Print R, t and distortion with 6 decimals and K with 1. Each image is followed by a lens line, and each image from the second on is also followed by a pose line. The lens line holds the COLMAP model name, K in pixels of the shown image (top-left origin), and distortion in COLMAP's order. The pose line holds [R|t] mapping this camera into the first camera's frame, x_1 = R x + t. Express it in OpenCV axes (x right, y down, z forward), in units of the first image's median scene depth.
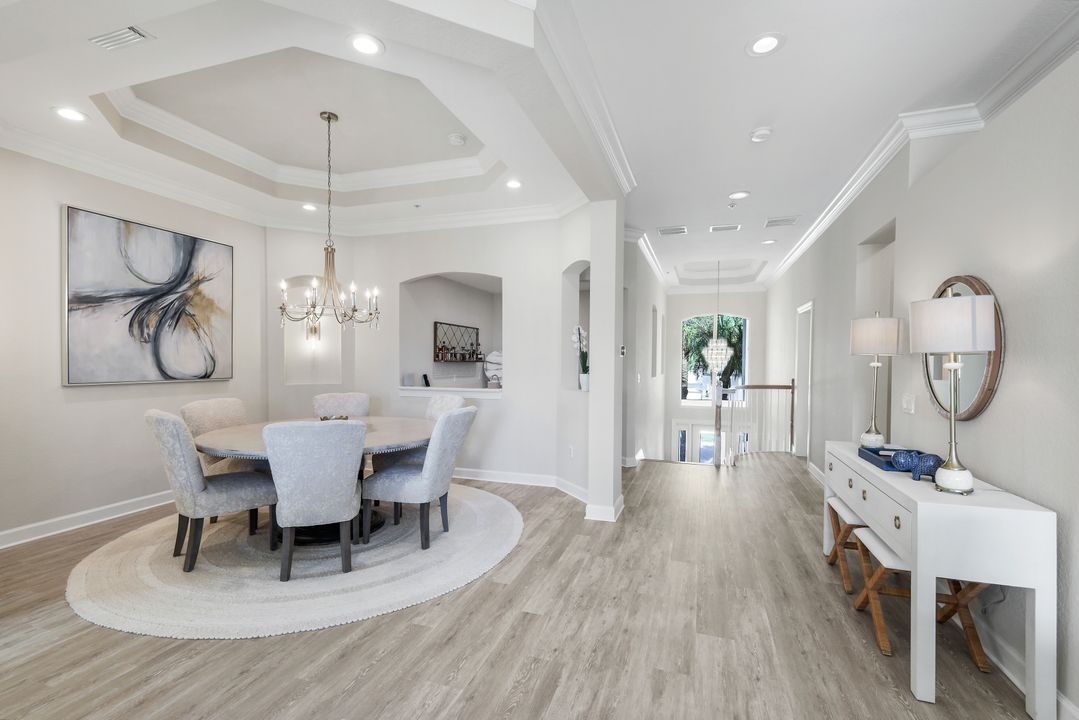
lens RADIAL K [[472.8, 0, 542.3], [0, 472.8, 366.2], [0, 0, 1]] dist [0.002529, -0.001219]
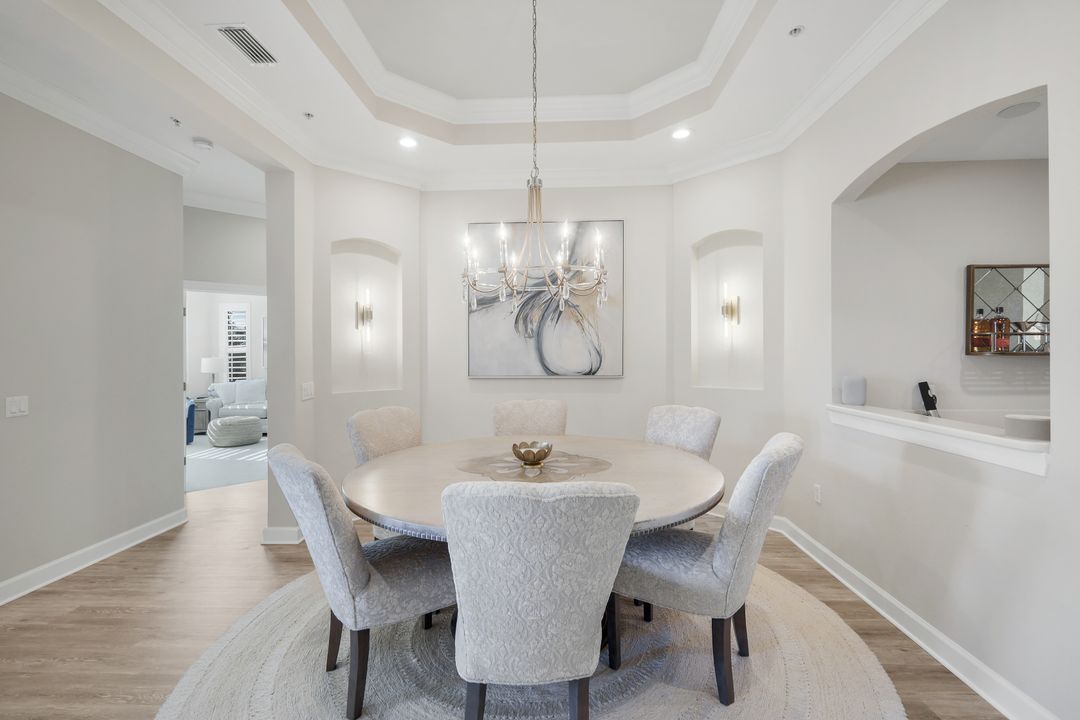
lens RADIAL K [[473.2, 0, 546.8], [0, 473.2, 362.7], [0, 0, 1]] dist [0.002529, -0.001219]
pose [[0.264055, 0.010068, -0.964455, 0.148875], [-0.006672, 0.999941, 0.008612, -0.005236], [0.964484, 0.004161, 0.264107, 0.736908]]
